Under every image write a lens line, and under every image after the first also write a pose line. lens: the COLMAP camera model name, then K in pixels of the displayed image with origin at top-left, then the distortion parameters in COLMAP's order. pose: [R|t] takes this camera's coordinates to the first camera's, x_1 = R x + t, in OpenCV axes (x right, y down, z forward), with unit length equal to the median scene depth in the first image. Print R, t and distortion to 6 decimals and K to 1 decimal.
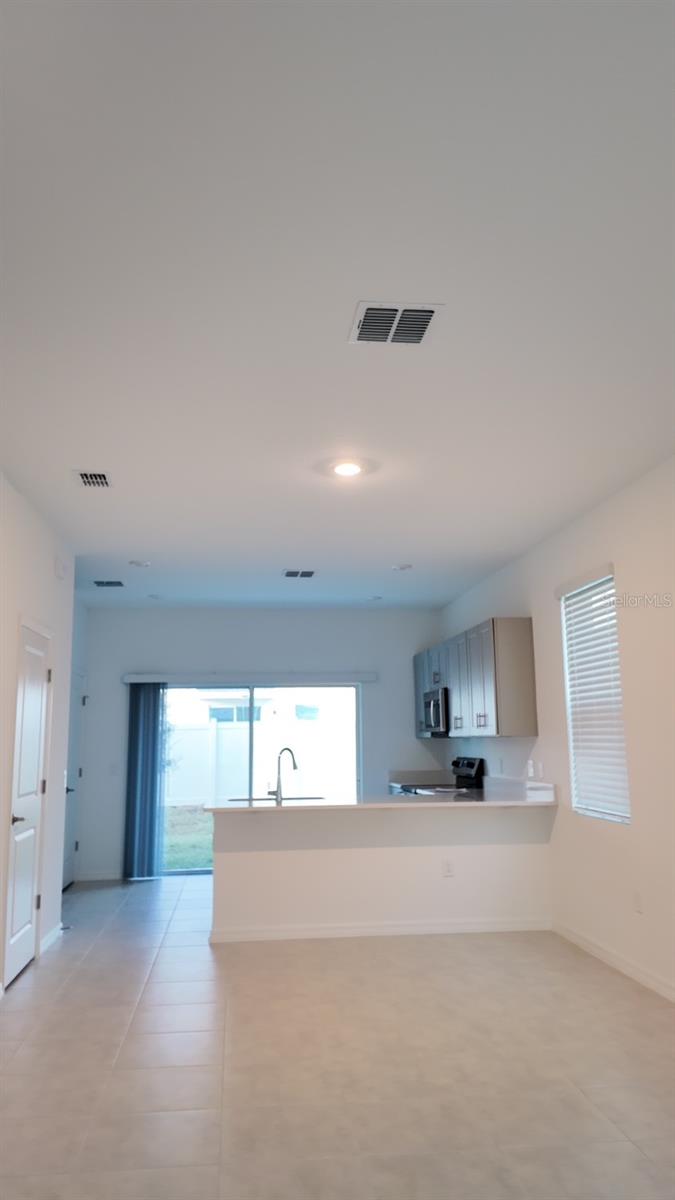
lens RADIAL K [[874.0, 0, 342.3], [0, 874.0, 581.1], [0, 0, 1]] dist [0.078406, -0.014182]
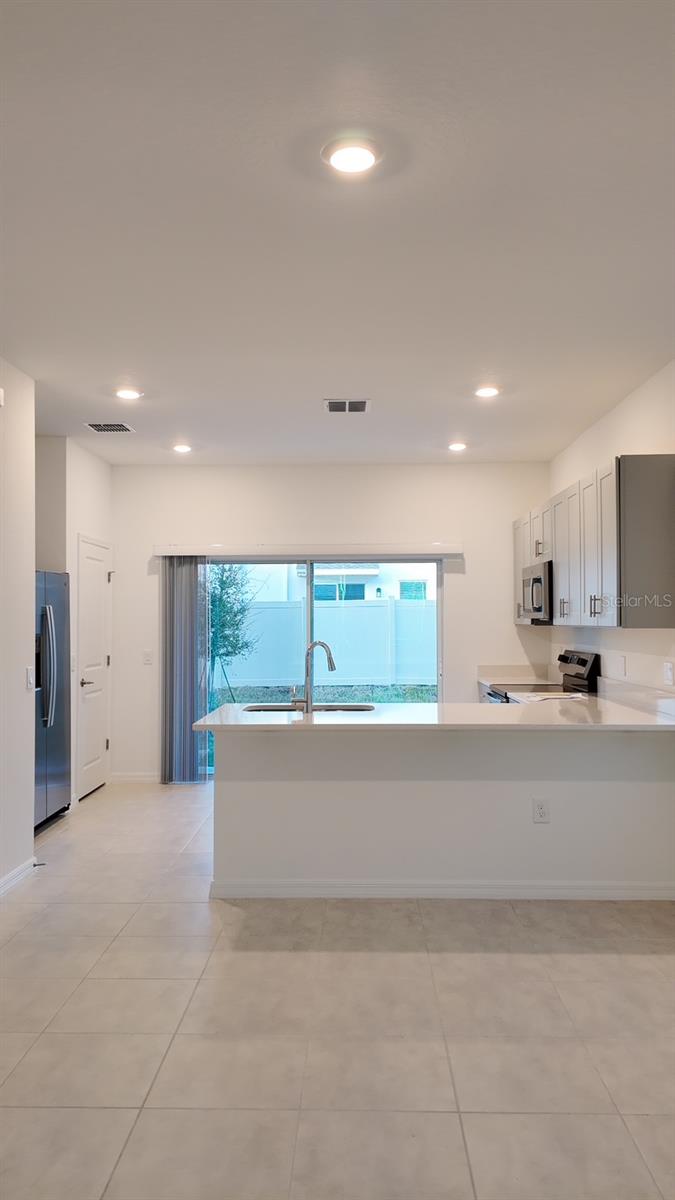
lens RADIAL K [[874.0, 0, 348.8], [0, 874.0, 594.3], [0, 0, 1]] dist [0.078406, -0.014182]
pose [[0.991585, 0.003445, -0.129413, 0.046405], [0.016487, 0.988146, 0.152632, 0.034292], [0.128405, -0.153481, 0.979773, 0.250403]]
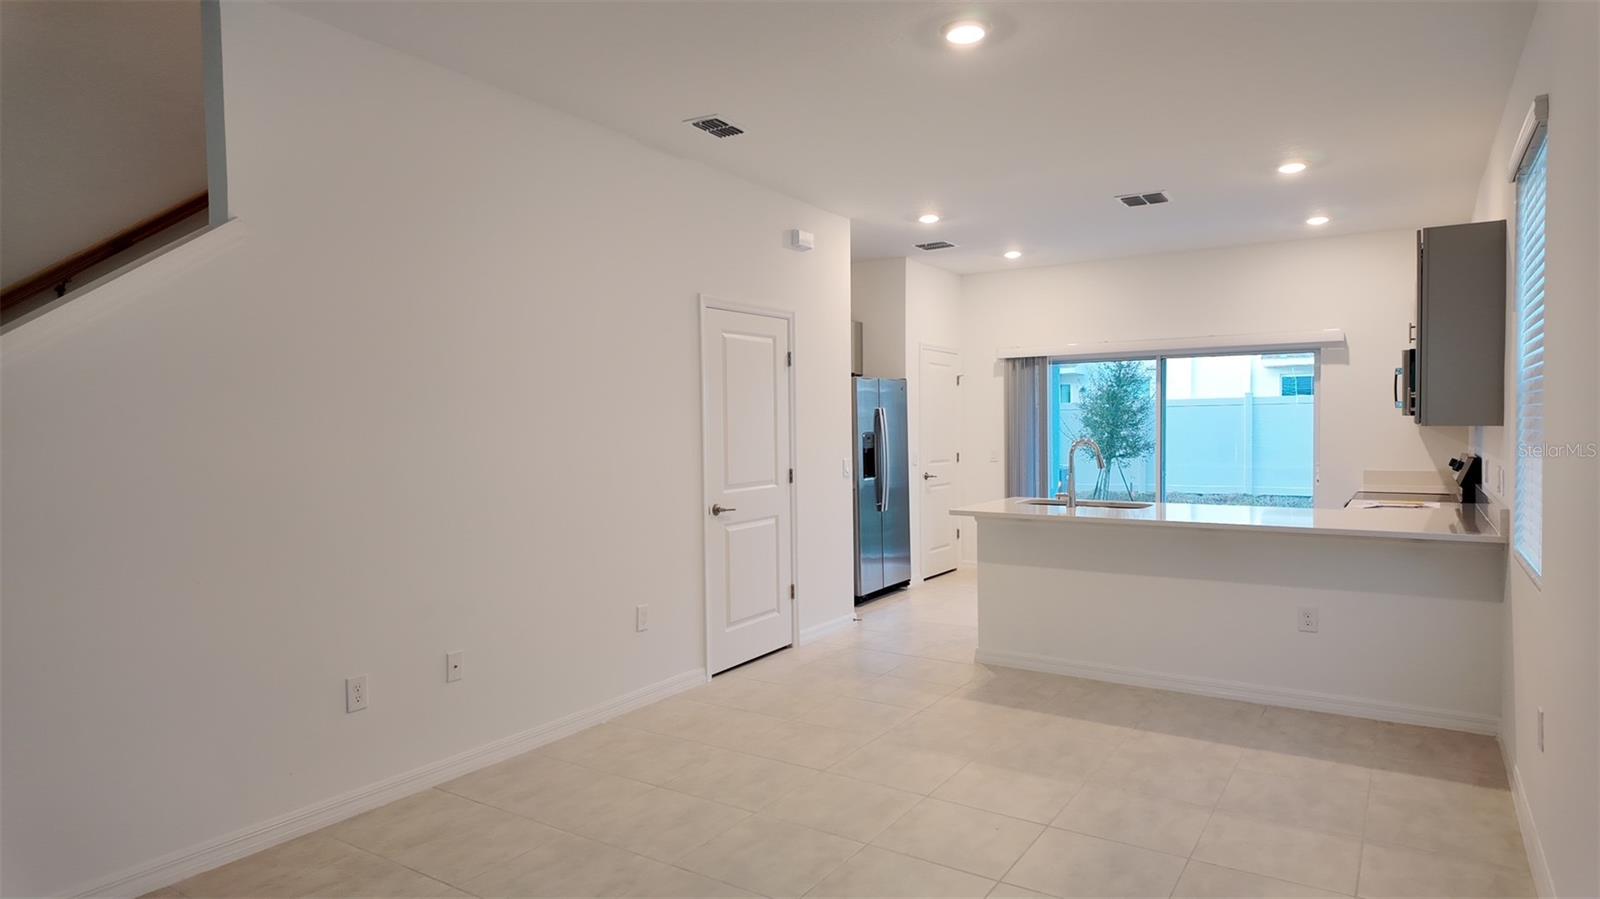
lens RADIAL K [[927.7, 0, 802.2], [0, 927.7, 447.7], [0, 0, 1]] dist [0.046686, -0.021919]
pose [[0.775291, 0.020910, -0.631258, 0.215912], [0.114431, 0.978262, 0.172945, 0.024965], [0.621152, -0.206318, 0.756045, 0.200594]]
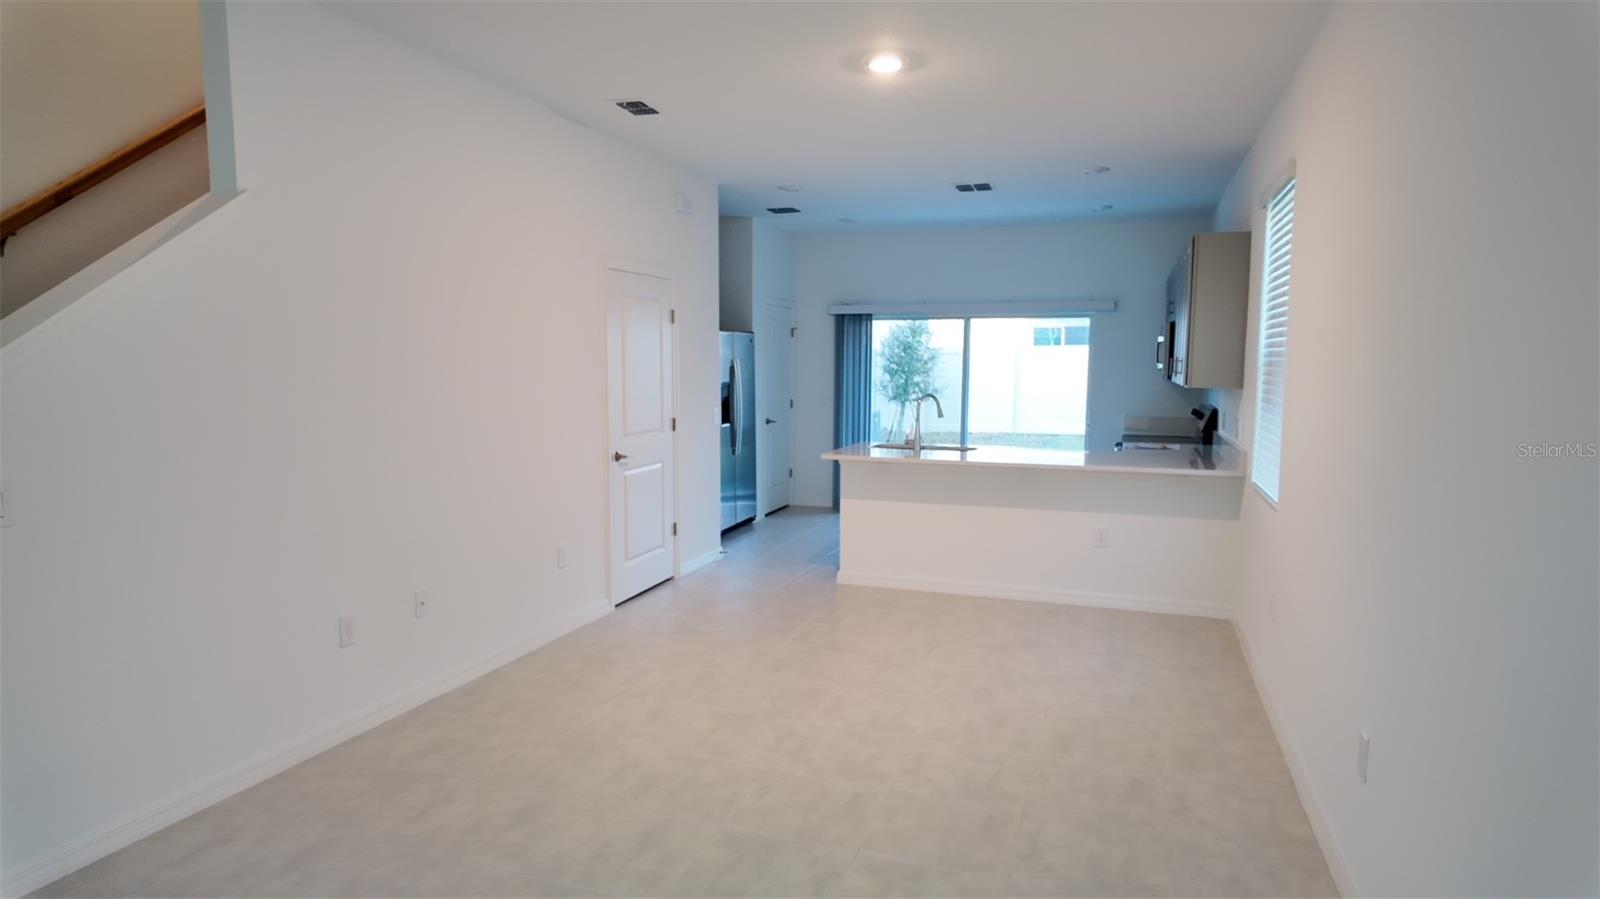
lens RADIAL K [[927.7, 0, 798.0], [0, 927.7, 443.1], [0, 0, 1]] dist [0.046686, -0.021919]
pose [[0.903069, 0.055282, -0.425923, 0.187406], [0.061163, 0.965022, 0.254936, -0.009525], [0.425119, -0.256275, 0.868100, 0.089649]]
